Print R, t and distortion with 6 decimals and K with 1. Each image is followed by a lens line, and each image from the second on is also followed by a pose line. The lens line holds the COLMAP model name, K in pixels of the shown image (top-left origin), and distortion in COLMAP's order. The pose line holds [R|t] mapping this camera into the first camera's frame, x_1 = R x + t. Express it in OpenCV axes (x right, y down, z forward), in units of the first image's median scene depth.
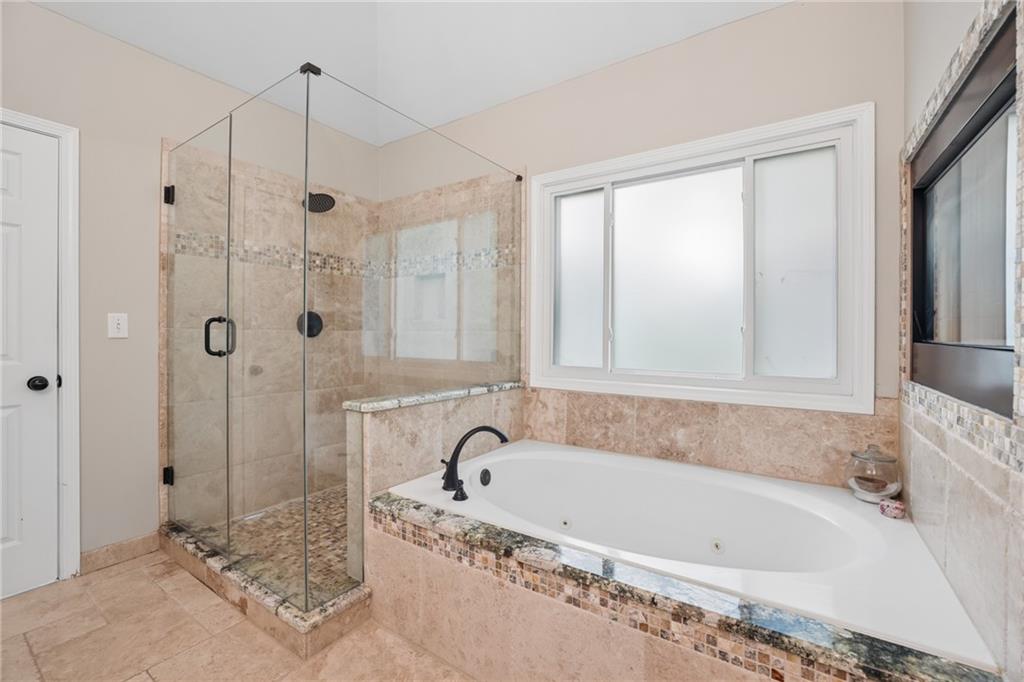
lens RADIAL K [[437.2, 0, 509.6], [0, 437.2, 339.3], [0, 0, 1]] dist [-0.033553, 0.012561]
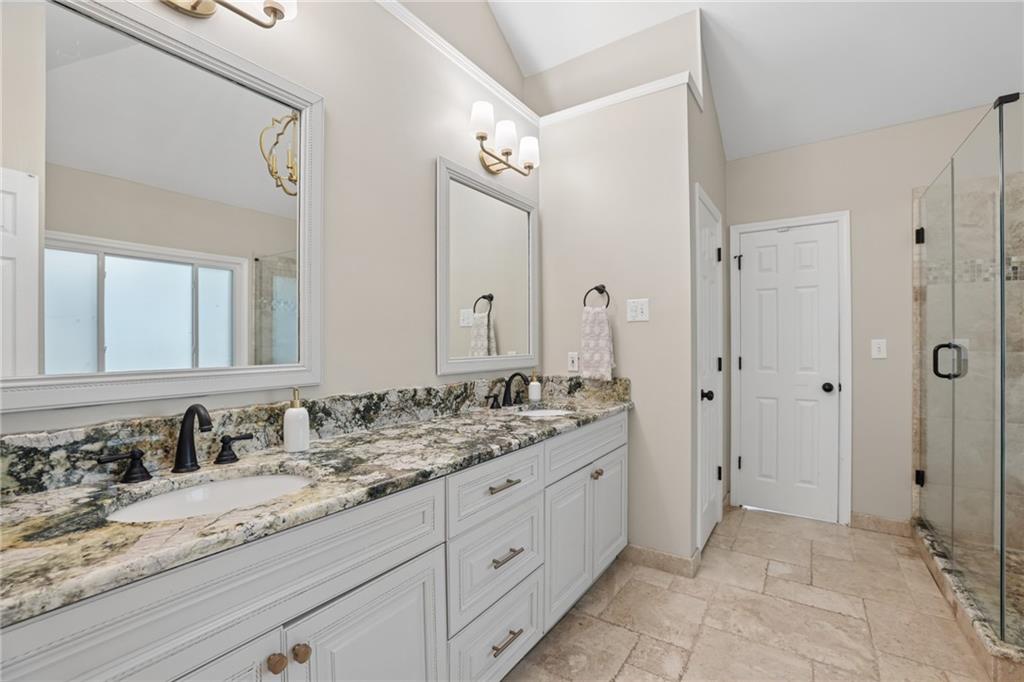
lens RADIAL K [[437.2, 0, 509.6], [0, 437.2, 339.3], [0, 0, 1]] dist [-0.033553, 0.012561]
pose [[-0.007204, -0.013559, -0.999882, 0.418794], [-0.004176, 0.999900, -0.013529, -0.040852], [0.999965, 0.004078, -0.007260, -0.114250]]
